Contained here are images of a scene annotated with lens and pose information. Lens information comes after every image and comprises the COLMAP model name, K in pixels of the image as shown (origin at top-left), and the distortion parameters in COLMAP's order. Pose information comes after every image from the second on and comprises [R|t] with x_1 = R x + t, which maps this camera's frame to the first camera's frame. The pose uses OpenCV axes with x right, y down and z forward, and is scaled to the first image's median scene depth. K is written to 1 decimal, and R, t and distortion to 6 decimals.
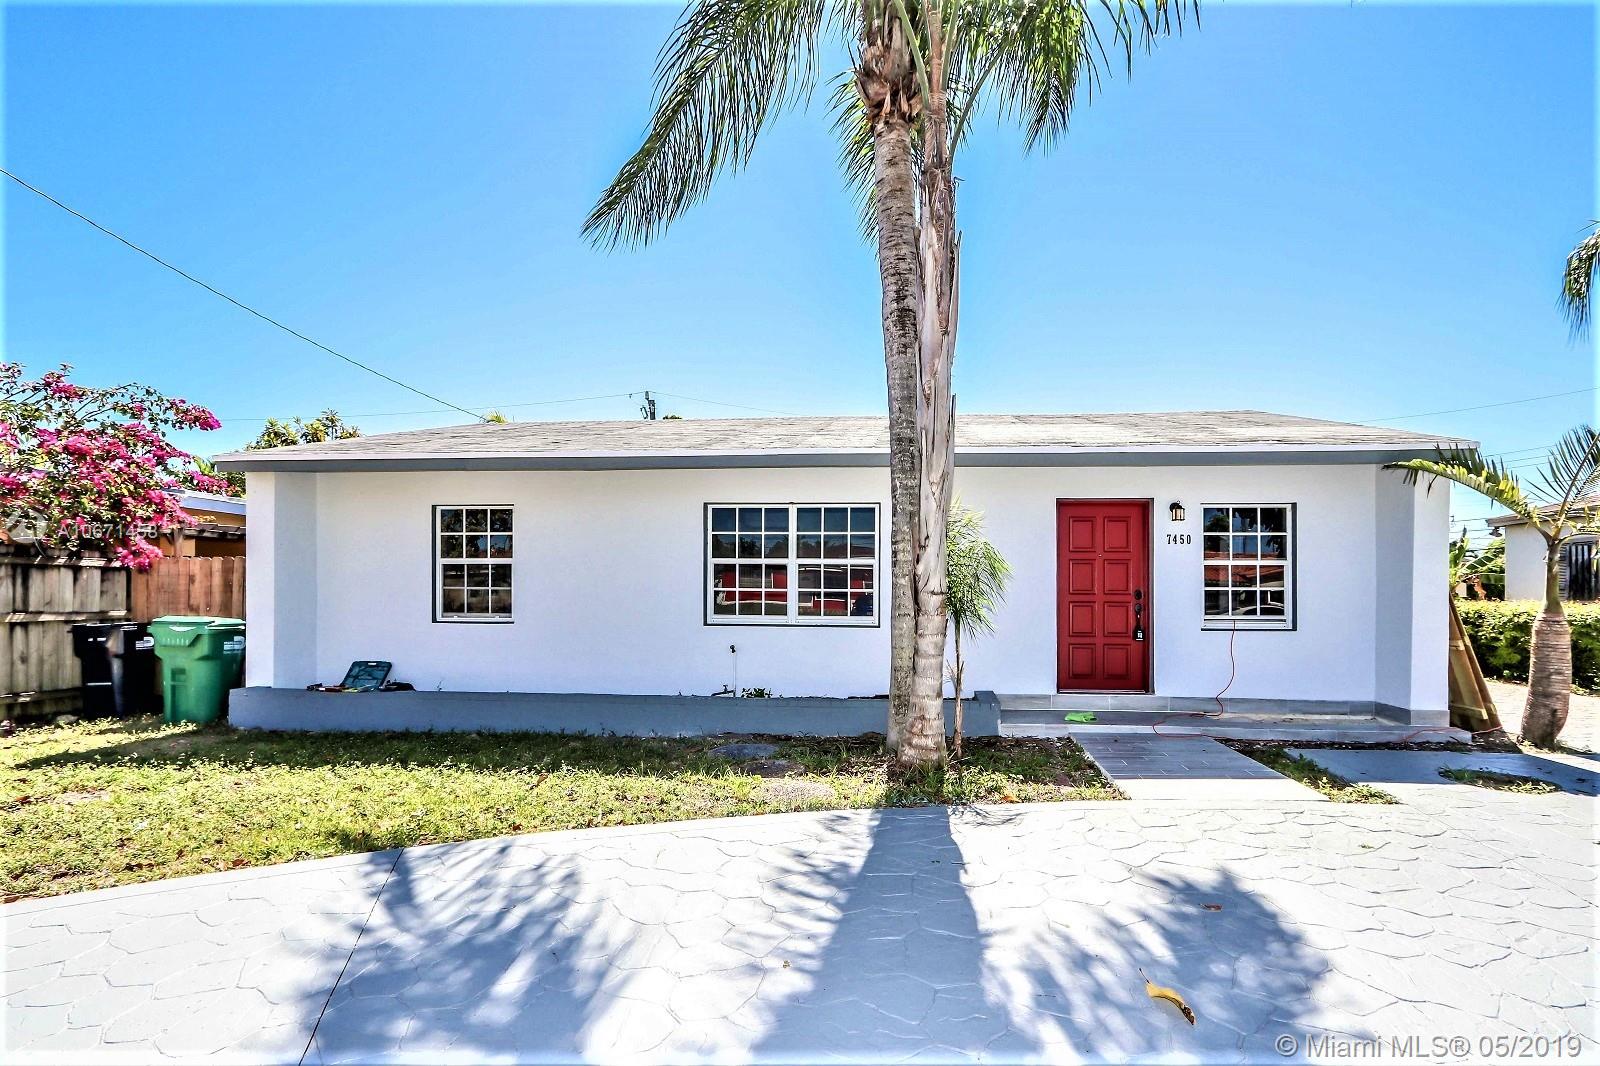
lens RADIAL K [[759.0, 0, 794.5], [0, 759.0, 526.0], [0, 0, 1]] dist [-0.012729, -0.000358]
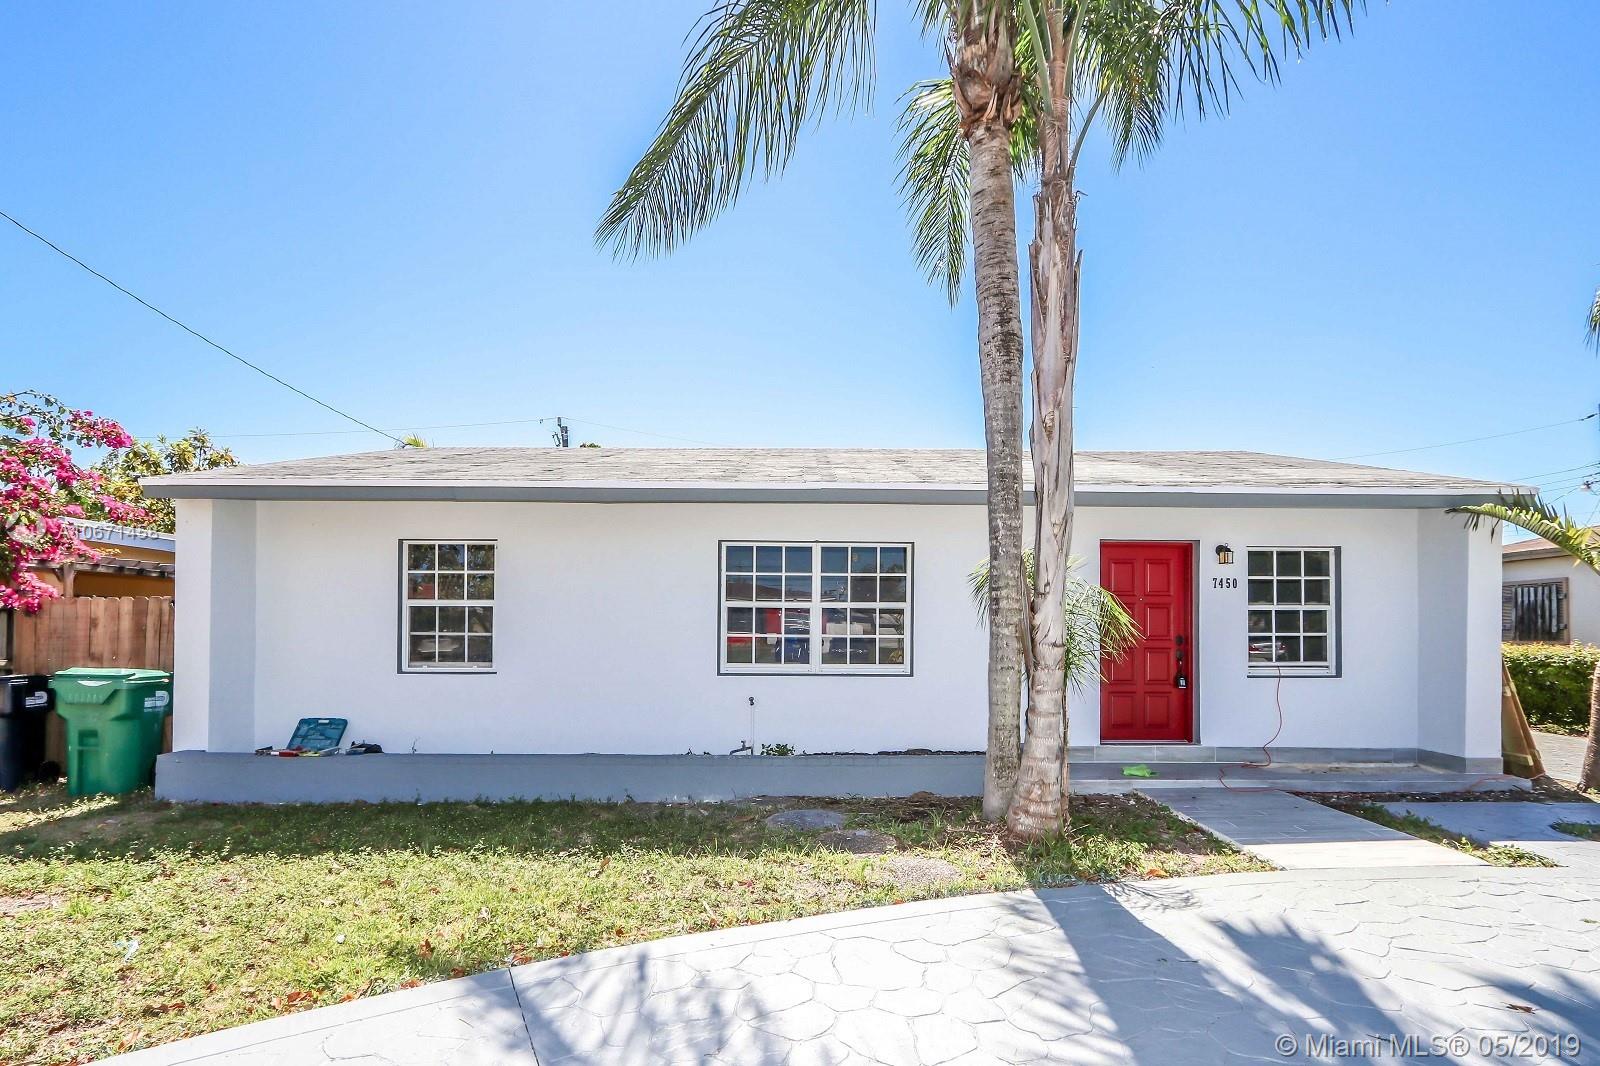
lens RADIAL K [[791.0, 0, 805.5], [0, 791.0, 553.9], [0, 0, 1]] dist [-0.012640, -0.000454]
pose [[0.994778, 0.008203, 0.101729, -0.130534], [-0.007164, 0.999918, -0.010574, -0.005391], [-0.101807, 0.009790, 0.994756, 0.054708]]
